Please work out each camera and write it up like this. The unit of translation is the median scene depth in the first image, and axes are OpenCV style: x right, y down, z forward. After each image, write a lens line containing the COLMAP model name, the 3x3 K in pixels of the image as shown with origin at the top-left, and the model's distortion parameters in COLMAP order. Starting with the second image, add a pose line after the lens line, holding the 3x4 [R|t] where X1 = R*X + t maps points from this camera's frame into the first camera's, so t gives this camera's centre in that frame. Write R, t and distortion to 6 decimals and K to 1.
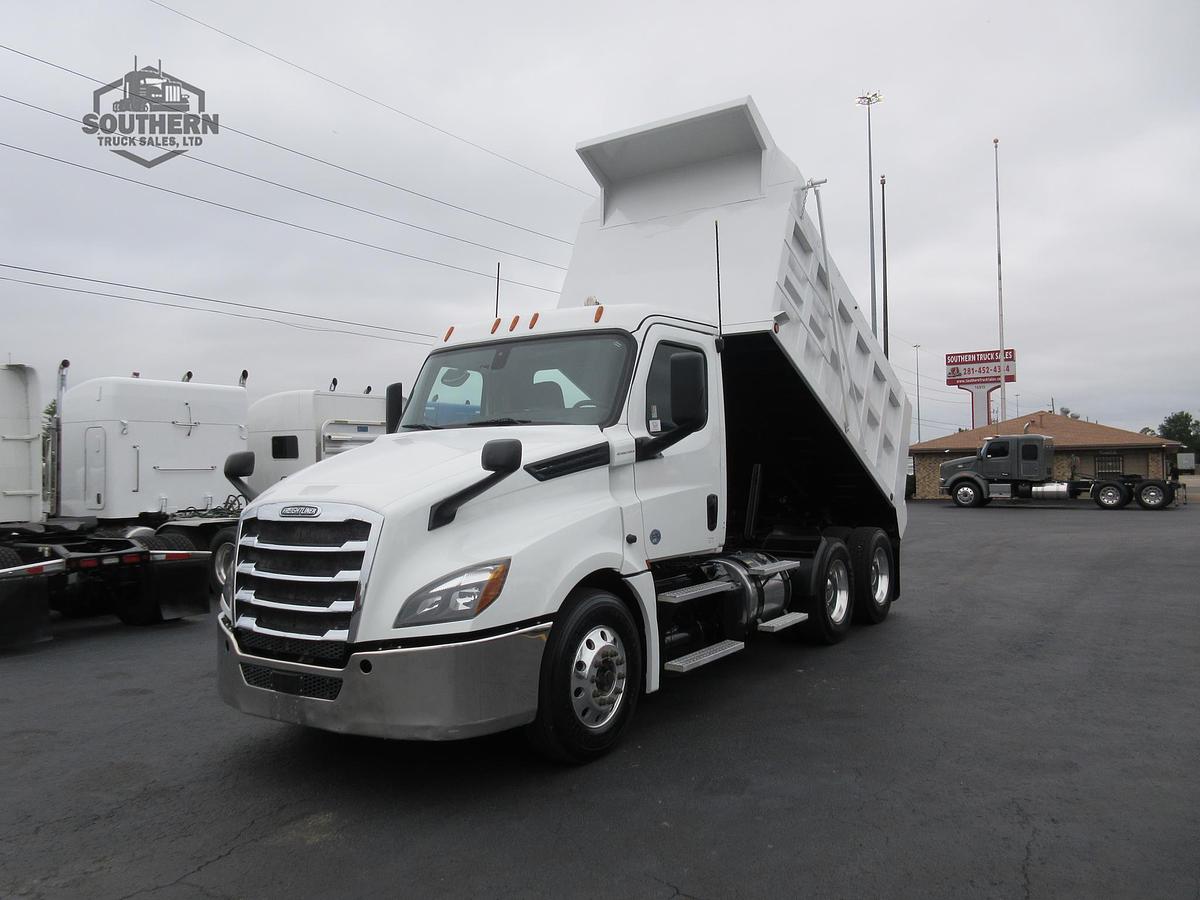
lens RADIAL K [[901.4, 0, 600.0], [0, 901.4, 450.0], [0, 0, 1]] dist [0.004562, 0.006548]
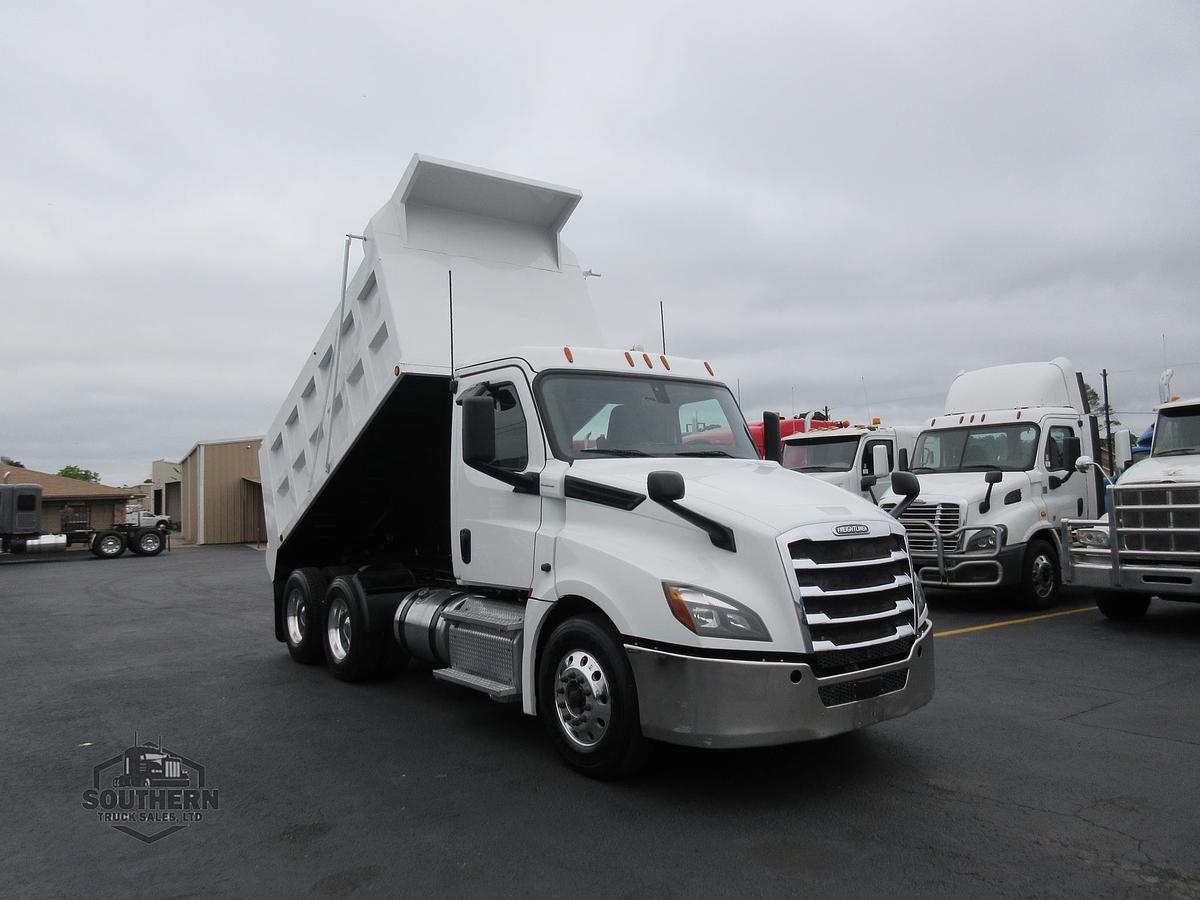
lens RADIAL K [[898.0, 0, 595.7], [0, 898.0, 455.9], [0, 0, 1]] dist [0.003500, -0.005376]
pose [[0.329450, 0.056791, 0.942464, -1.181667], [-0.003740, 0.998260, -0.058846, 0.035806], [-0.944166, 0.015862, 0.329089, 0.757818]]
